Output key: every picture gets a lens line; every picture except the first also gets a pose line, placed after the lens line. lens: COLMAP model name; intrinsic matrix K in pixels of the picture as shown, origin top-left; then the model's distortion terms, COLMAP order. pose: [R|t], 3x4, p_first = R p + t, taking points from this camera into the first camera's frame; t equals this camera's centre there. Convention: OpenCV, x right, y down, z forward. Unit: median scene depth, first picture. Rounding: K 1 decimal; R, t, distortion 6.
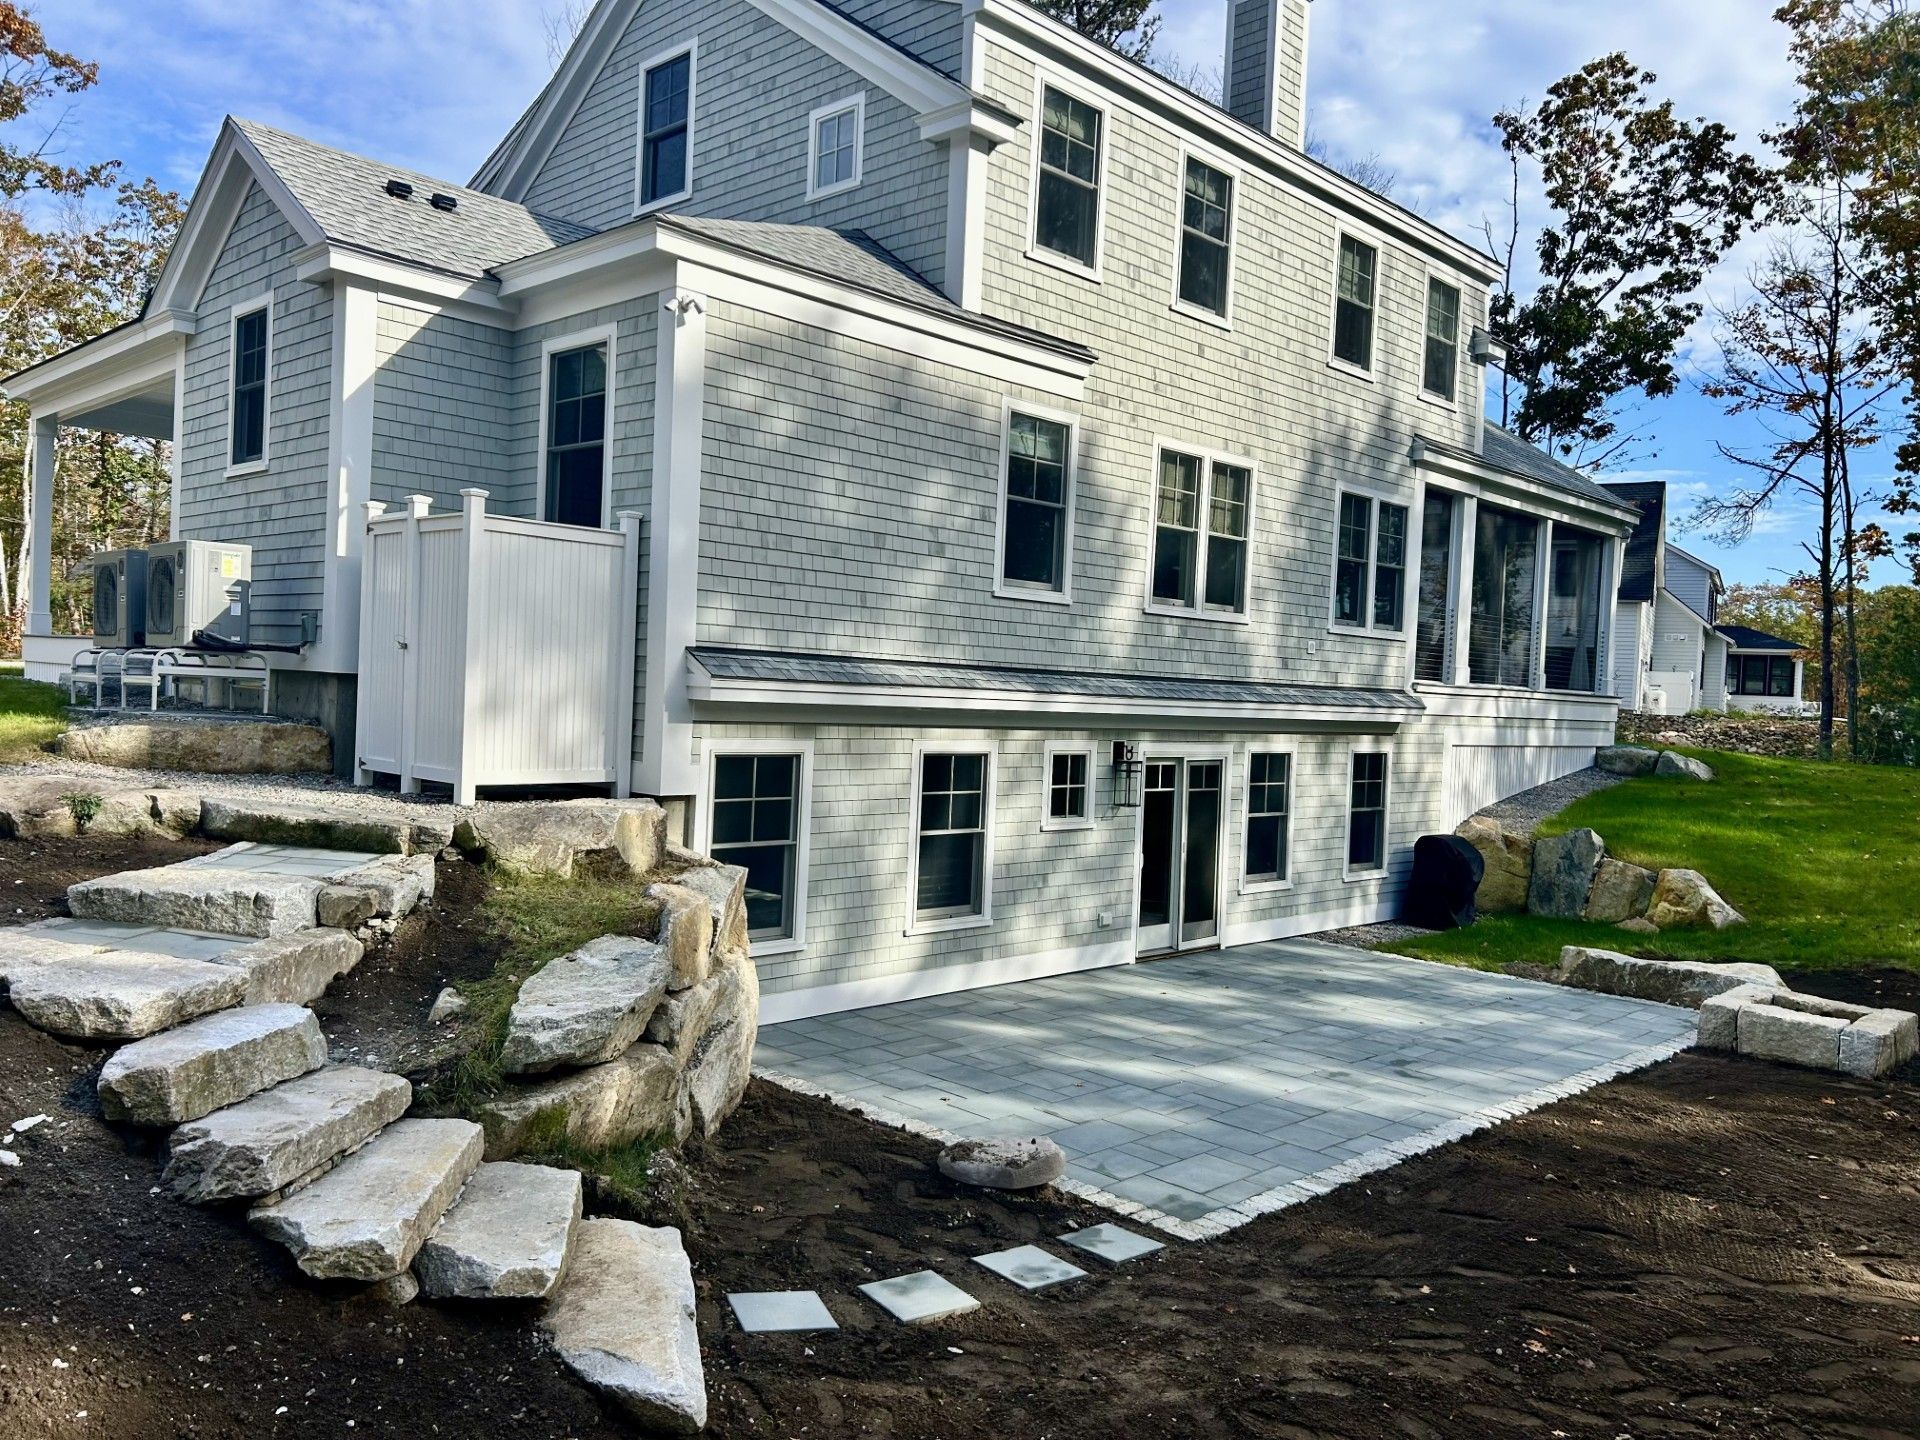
lens RADIAL K [[1479.5, 0, 960.0], [0, 1479.5, 720.0], [0, 0, 1]] dist [0.060347, -0.068980]
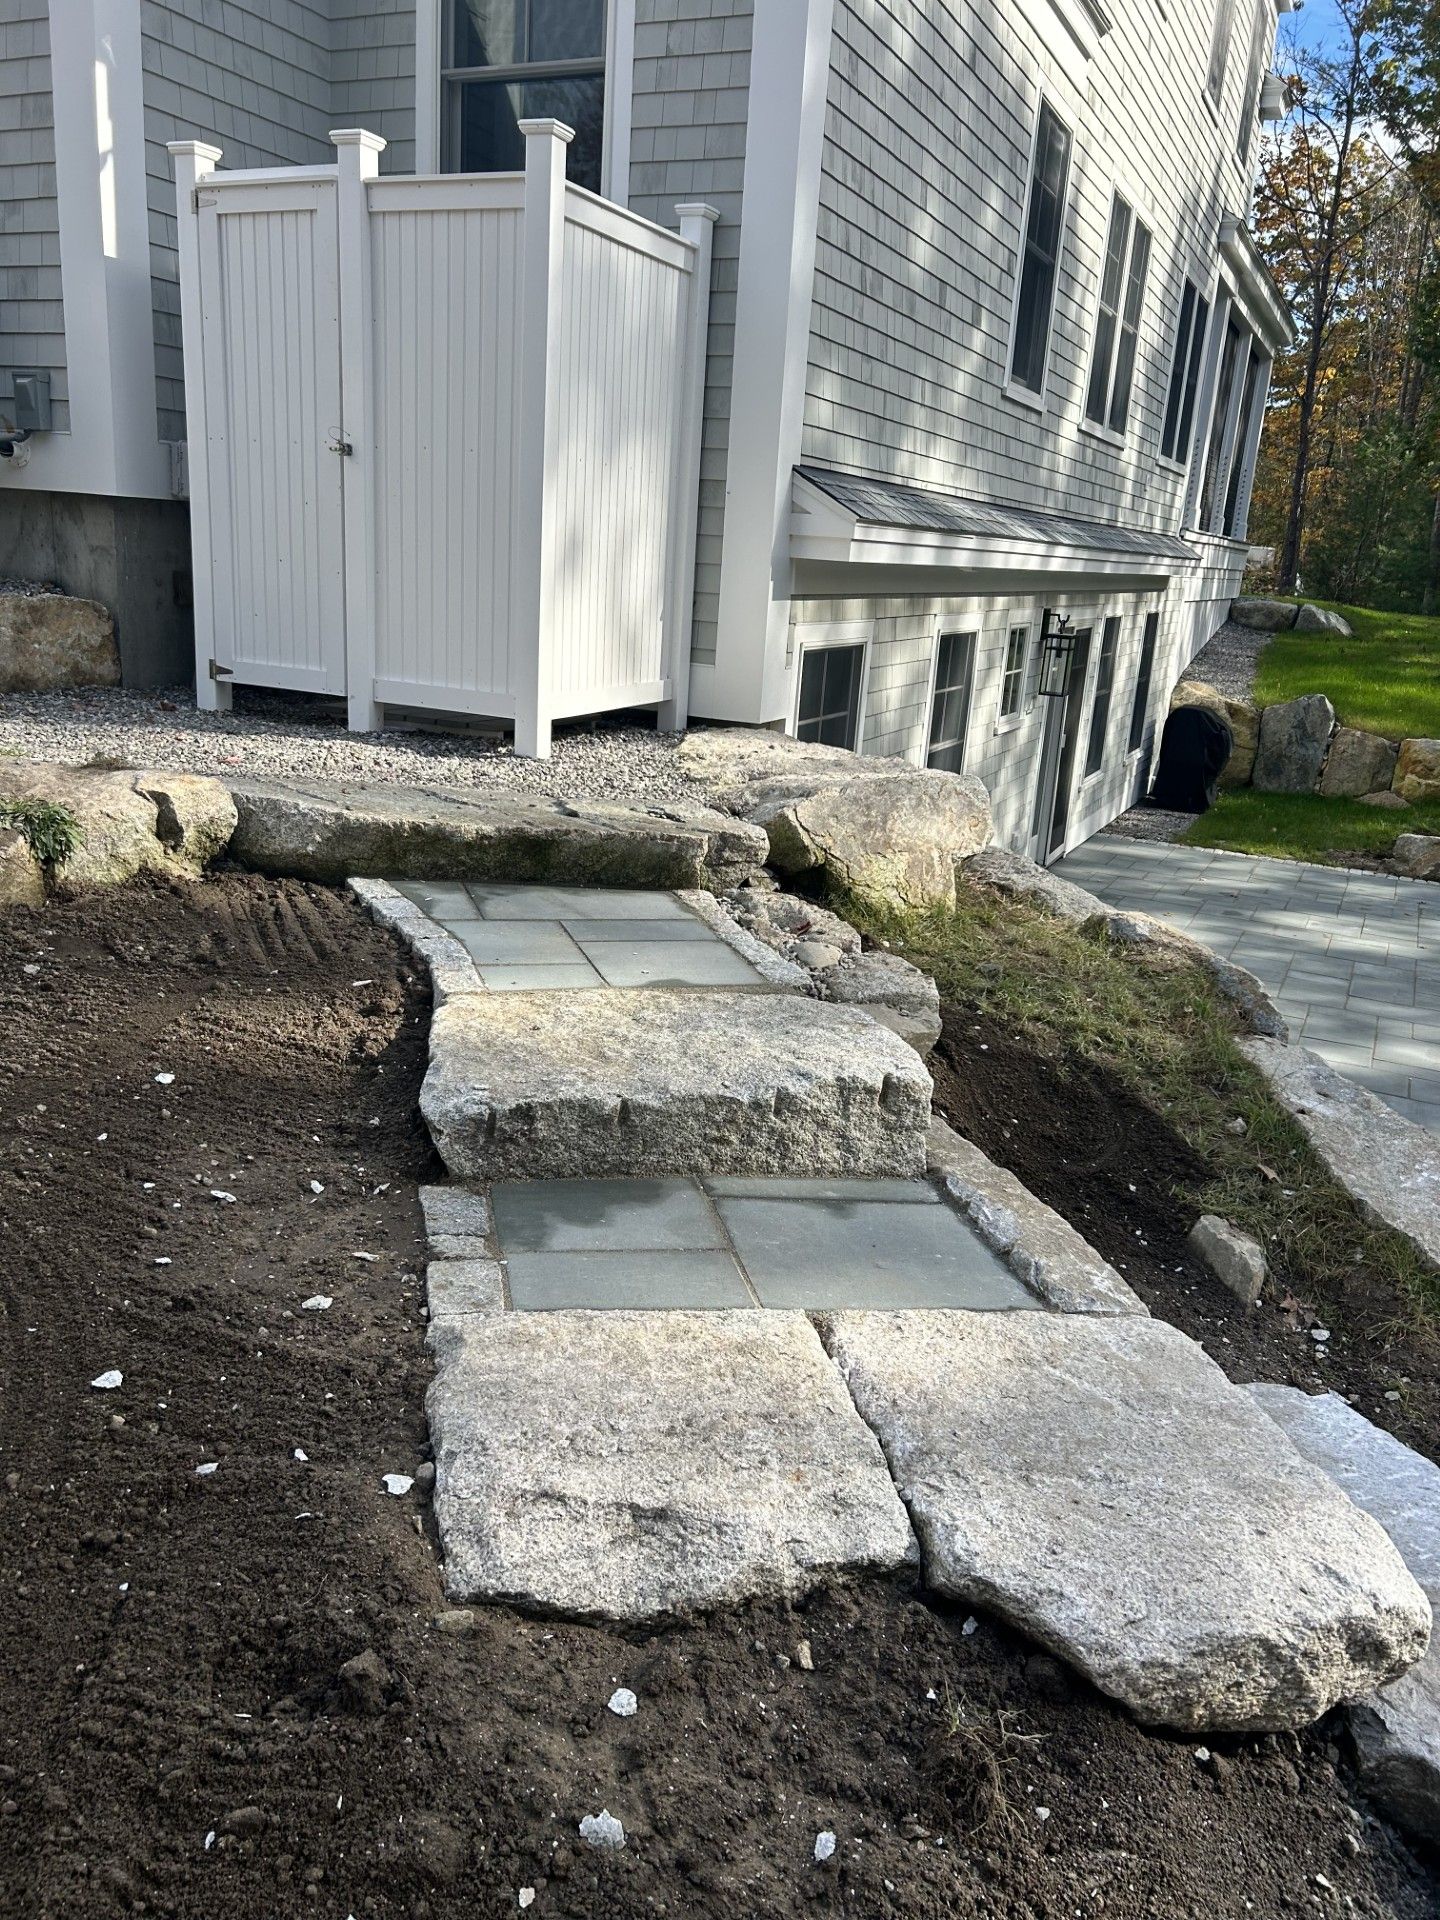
lens RADIAL K [[1479.5, 0, 720.0], [0, 1479.5, 960.0], [0, 0, 1]] dist [0.060347, -0.068980]
pose [[0.942896, -0.077351, 0.323982, -0.404871], [-0.011948, 0.964182, 0.264974, -0.015872], [-0.332873, -0.253714, 0.908199, 0.403863]]
